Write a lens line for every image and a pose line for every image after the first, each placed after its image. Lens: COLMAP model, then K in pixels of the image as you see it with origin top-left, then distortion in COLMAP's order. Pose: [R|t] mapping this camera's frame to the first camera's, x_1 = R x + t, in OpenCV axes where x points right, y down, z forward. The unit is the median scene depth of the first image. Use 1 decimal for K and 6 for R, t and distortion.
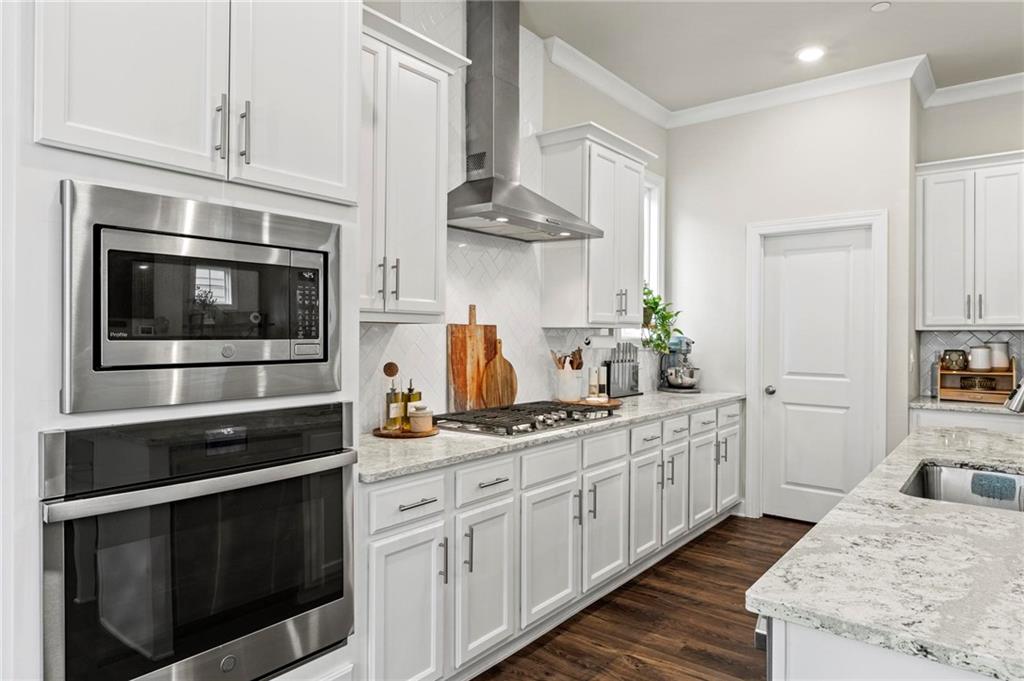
lens RADIAL K [[622.8, 0, 511.1], [0, 622.8, 338.5], [0, 0, 1]] dist [-0.006641, -0.002614]
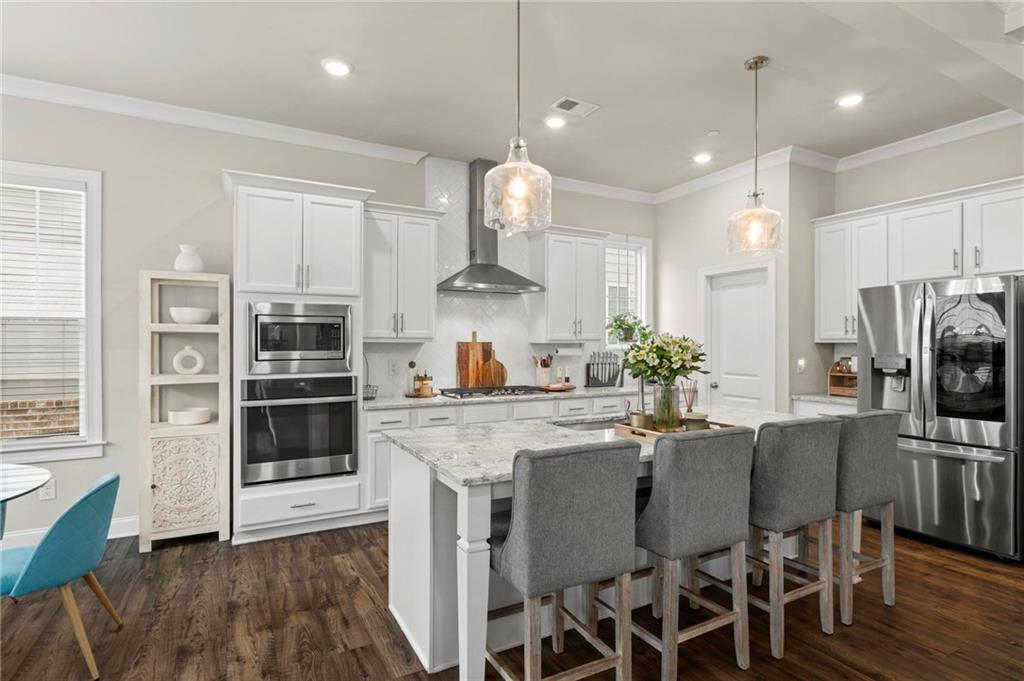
lens RADIAL K [[530.9, 0, 517.4], [0, 530.9, 345.6], [0, 0, 1]] dist [0.005055, 0.001074]
pose [[0.922629, -0.003913, -0.385669, 0.658472], [0.002402, 0.999987, -0.004399, -0.004682], [0.385681, 0.003132, 0.922627, -0.403382]]
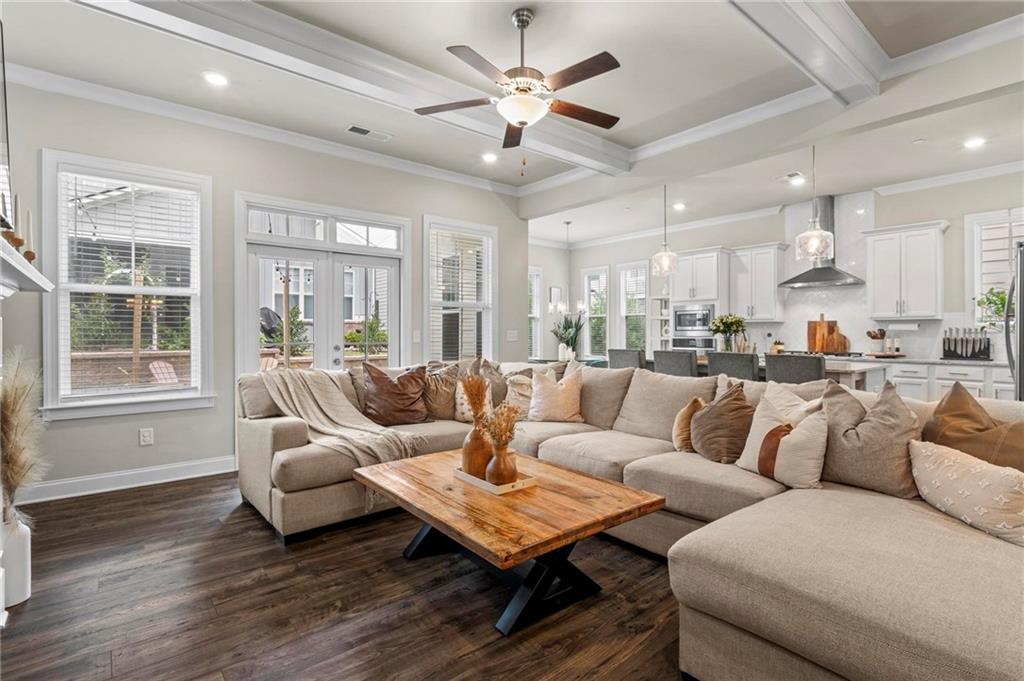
lens RADIAL K [[483.8, 0, 517.3], [0, 483.8, 332.4], [0, 0, 1]] dist [-0.001632, -0.001848]
pose [[-0.191317, -0.007193, -0.981502, 2.232507], [-0.007902, 0.999952, -0.005788, 0.050042], [0.981497, 0.006648, -0.191364, 0.100825]]
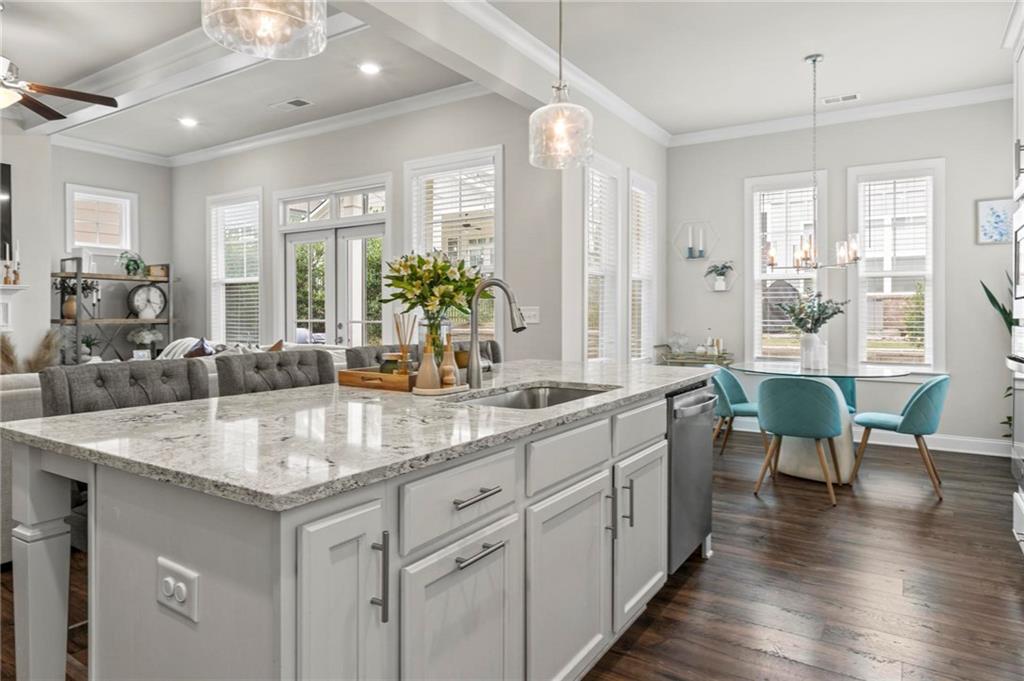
lens RADIAL K [[622.8, 0, 524.6], [0, 622.8, 315.4], [0, 0, 1]] dist [-0.006641, -0.002614]
pose [[-0.993420, -0.007972, -0.114248, 0.517917], [-0.008850, 0.999935, 0.007184, 0.045994], [0.114183, 0.008148, -0.993426, 1.216550]]
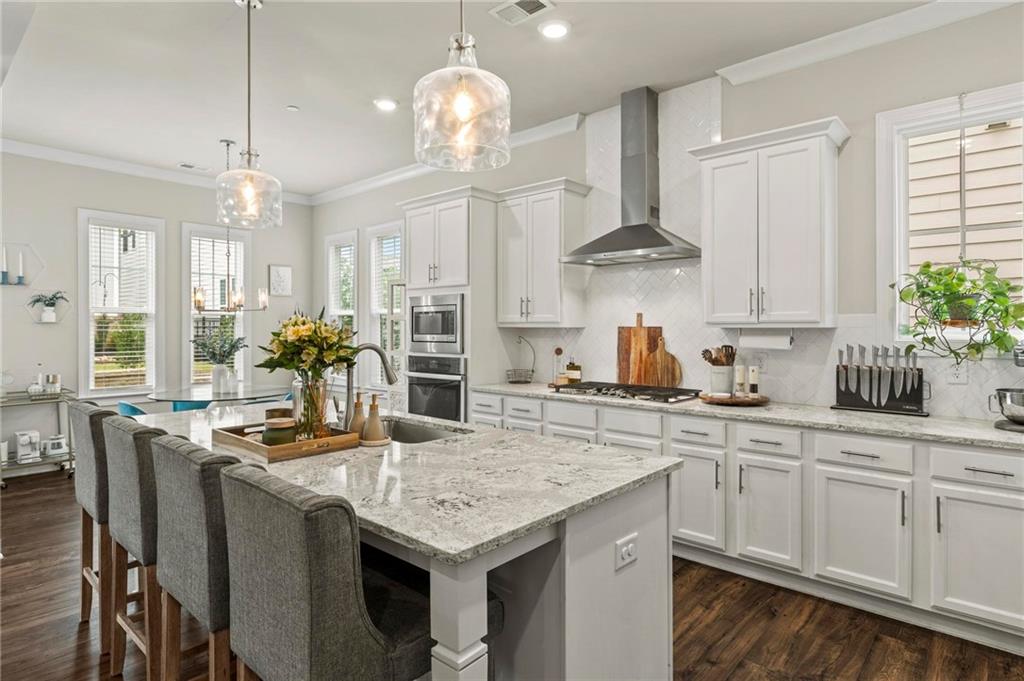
lens RADIAL K [[549.9, 0, 508.0], [0, 549.9, 328.4], [0, 0, 1]] dist [-0.001006, -0.001451]
pose [[-0.054640, -0.006944, -0.998482, 1.216120], [-0.008291, 0.999944, -0.006501, -0.007489], [0.998472, 0.007923, -0.054695, 0.757806]]
